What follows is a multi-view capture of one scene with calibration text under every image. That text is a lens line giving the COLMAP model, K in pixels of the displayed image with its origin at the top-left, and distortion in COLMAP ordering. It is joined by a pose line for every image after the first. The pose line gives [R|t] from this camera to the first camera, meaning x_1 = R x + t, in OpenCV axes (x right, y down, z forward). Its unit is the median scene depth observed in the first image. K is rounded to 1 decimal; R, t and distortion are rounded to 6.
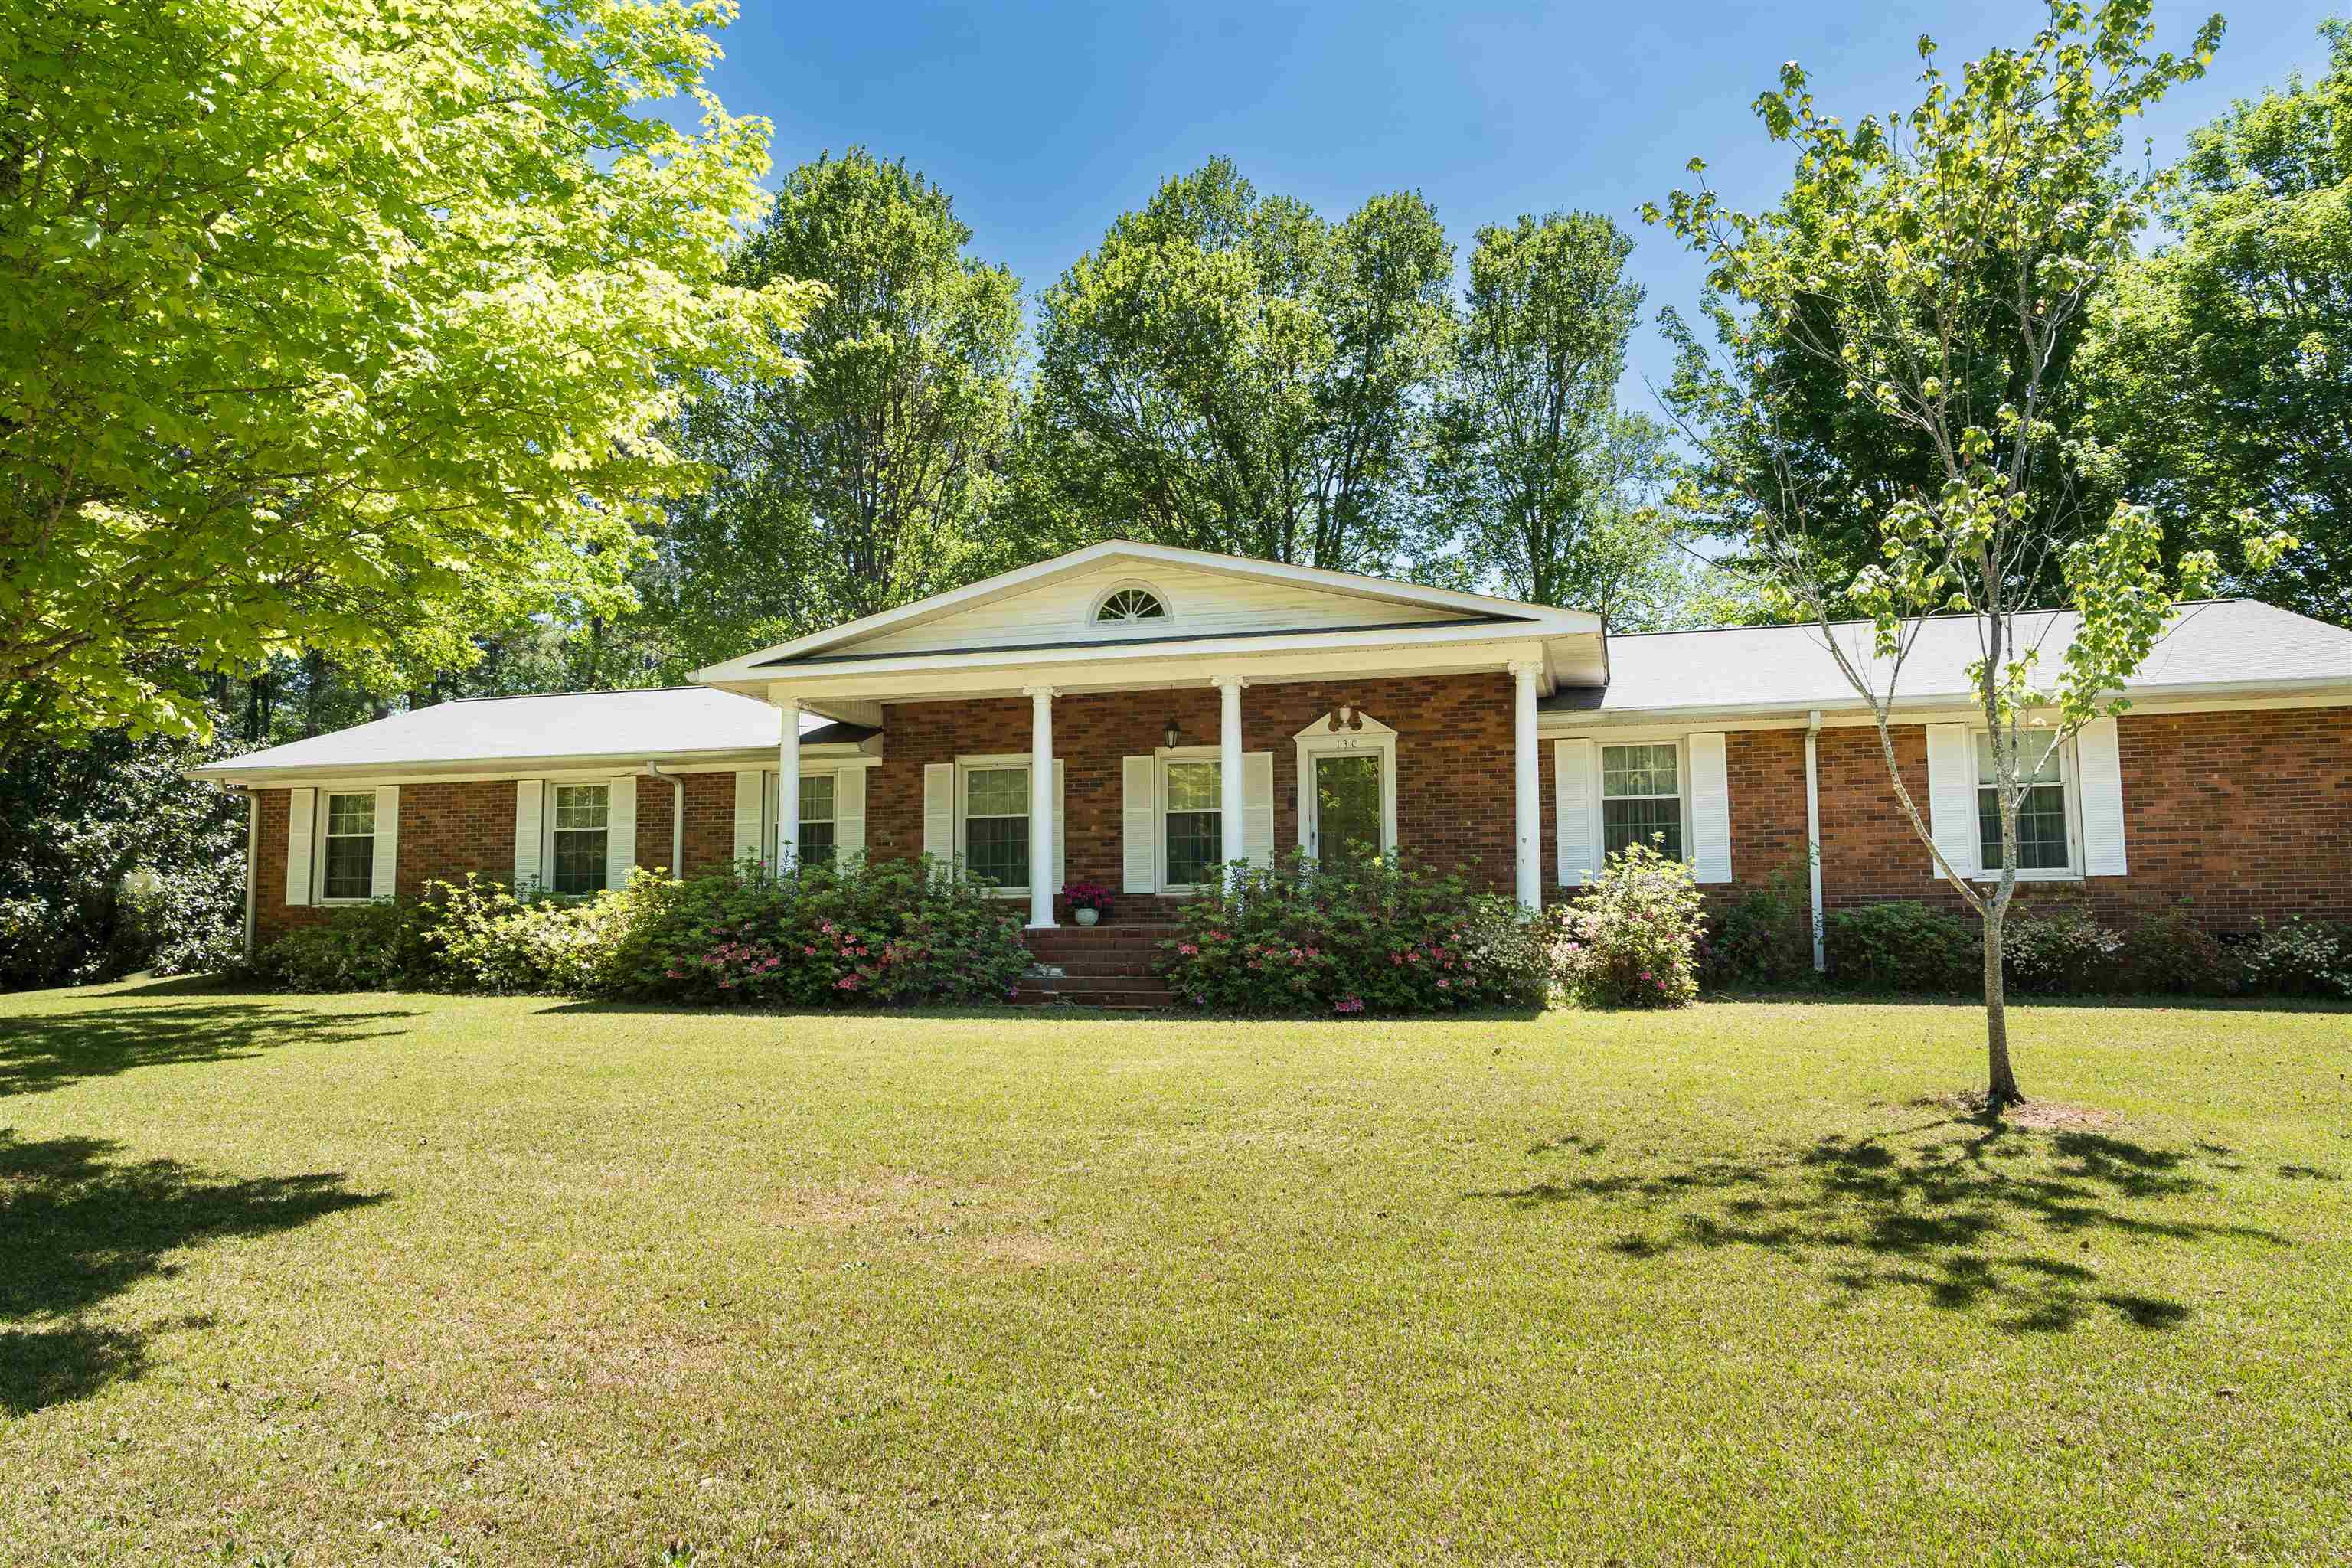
lens RADIAL K [[1612.6, 0, 1176.0], [0, 1612.6, 784.0], [0, 0, 1]] dist [-0.017767, -0.000139]
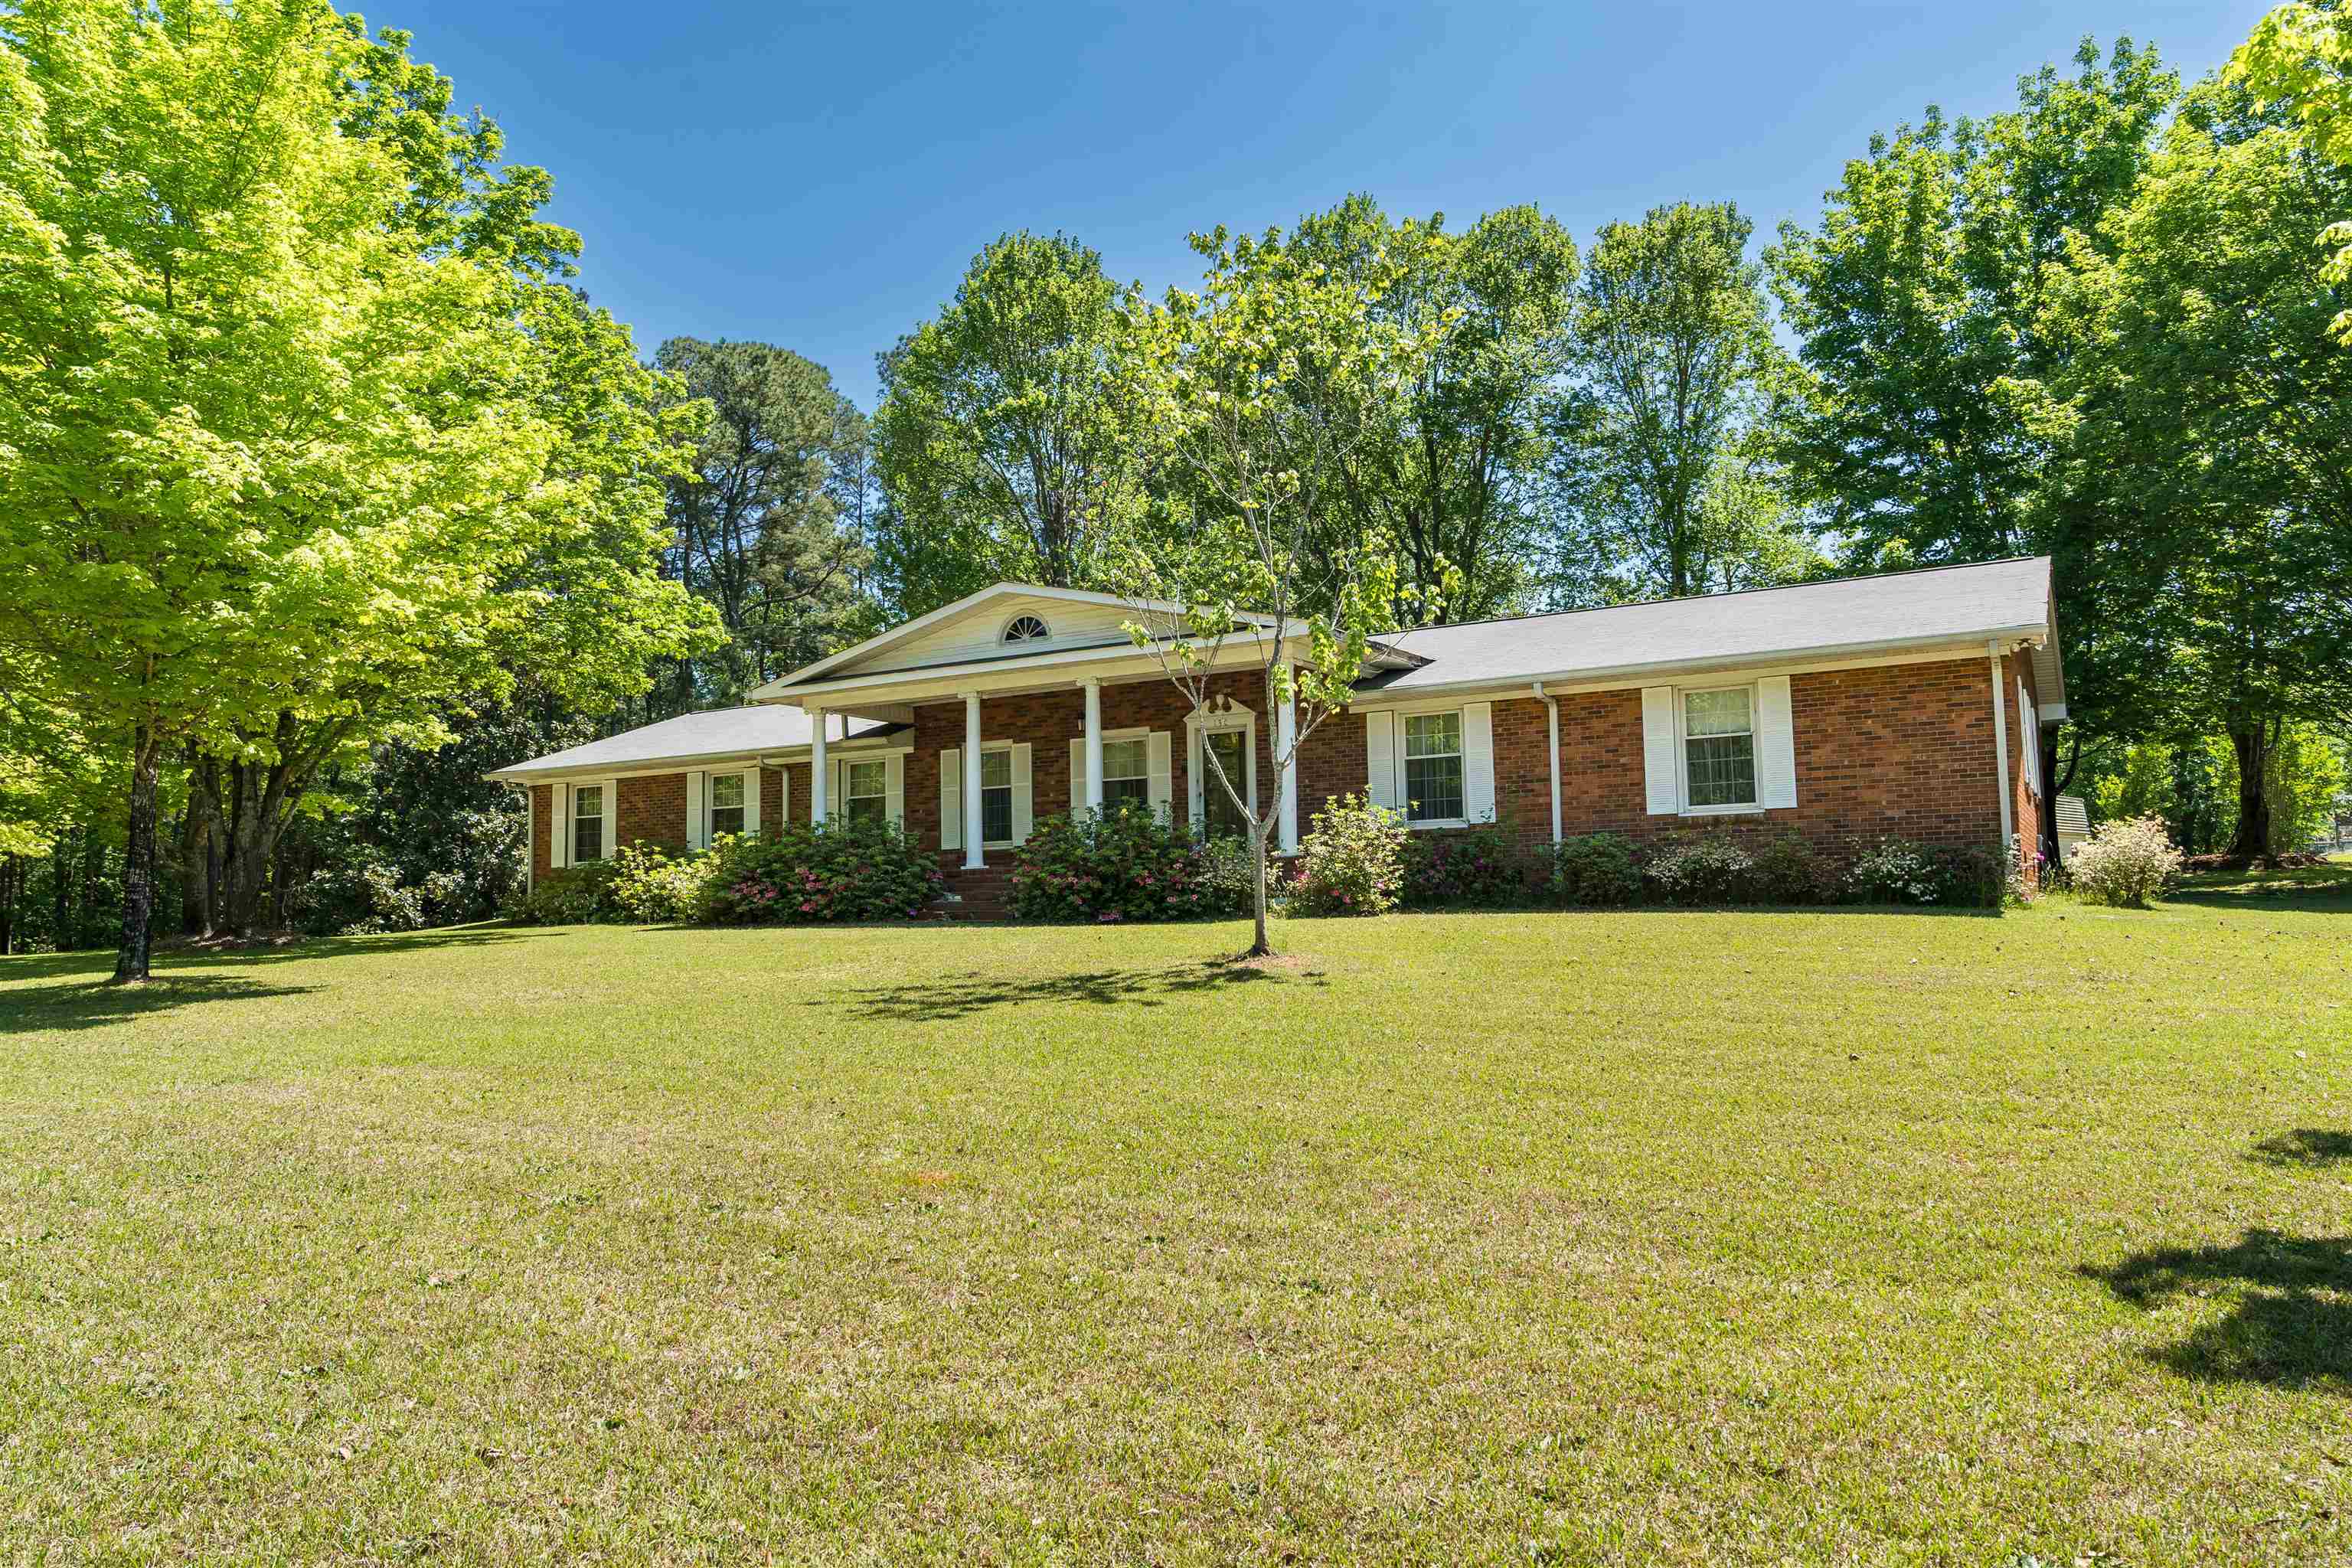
lens RADIAL K [[1579.4, 0, 1176.0], [0, 1579.4, 784.0], [0, 0, 1]] dist [-0.004304, -0.000461]
pose [[0.966856, -0.032520, -0.253242, 0.375905], [0.037110, 0.999222, 0.013365, 0.005420], [0.252611, -0.022320, 0.967311, -0.221559]]
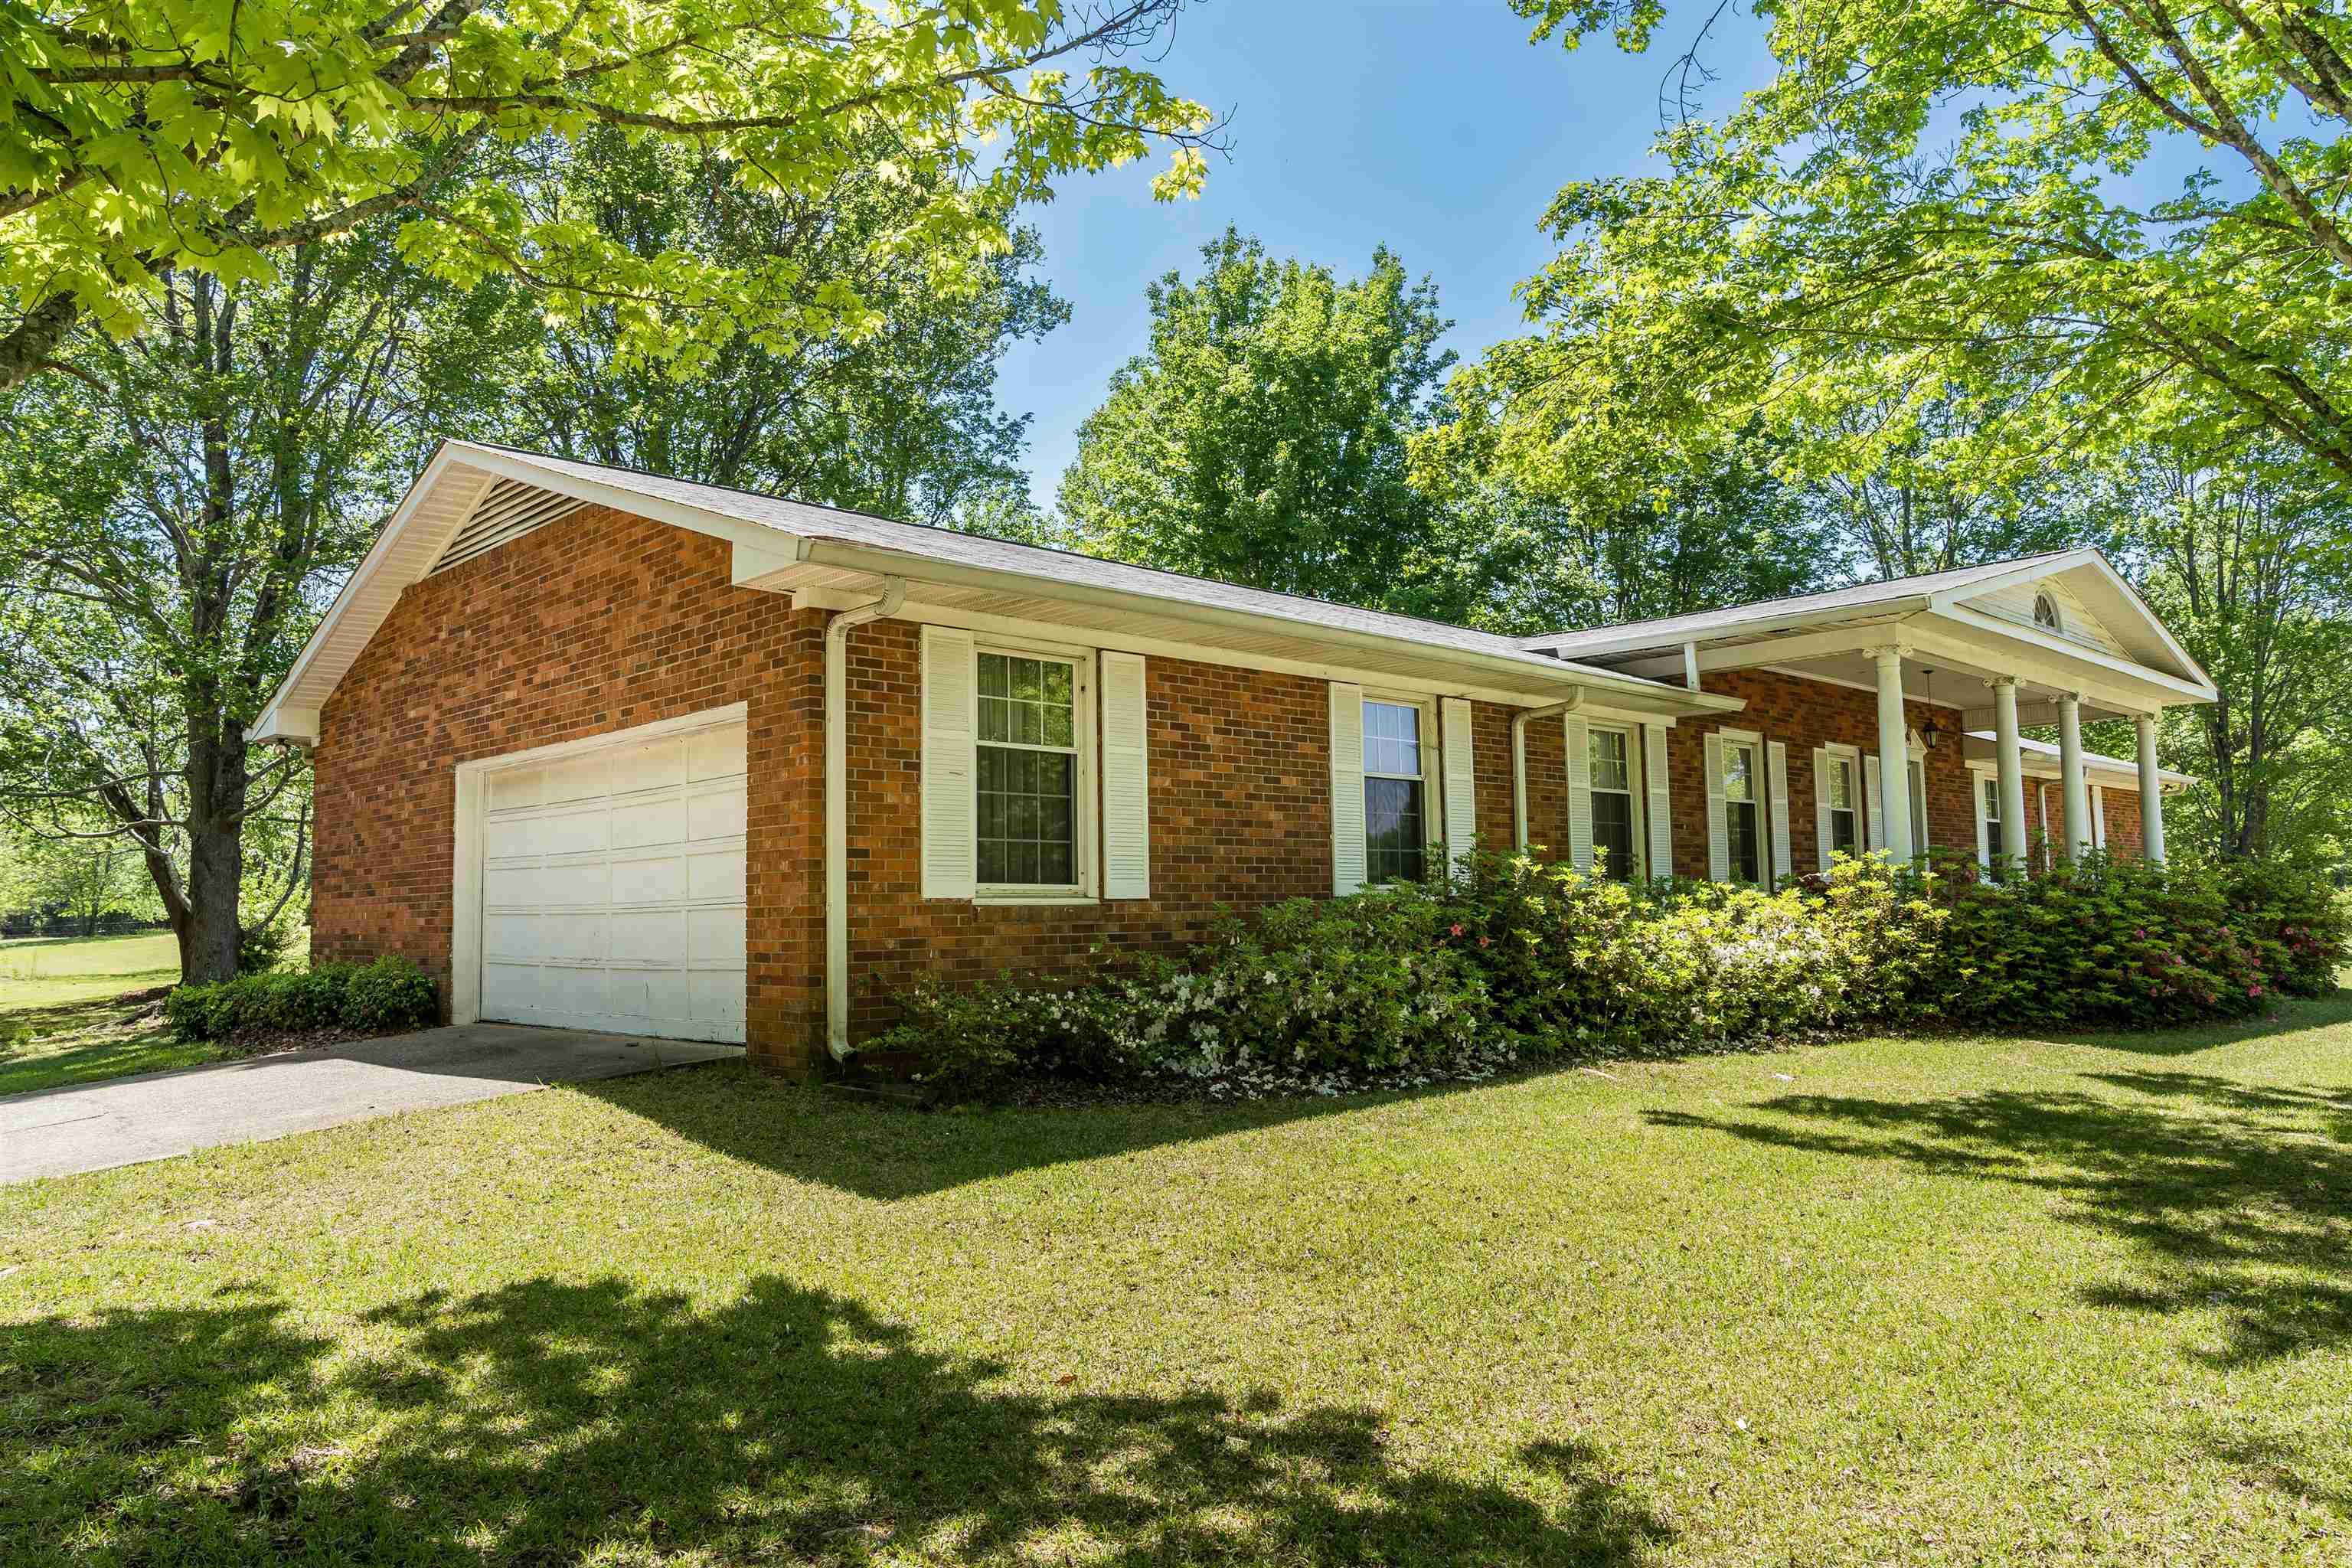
lens RADIAL K [[1579.4, 0, 1176.0], [0, 1579.4, 784.0], [0, 0, 1]] dist [-0.004304, -0.000461]
pose [[0.496081, 0.071809, 0.865302, -1.033628], [-0.055890, 0.997148, -0.050709, 0.073681], [-0.866476, -0.023206, 0.498679, 0.864916]]
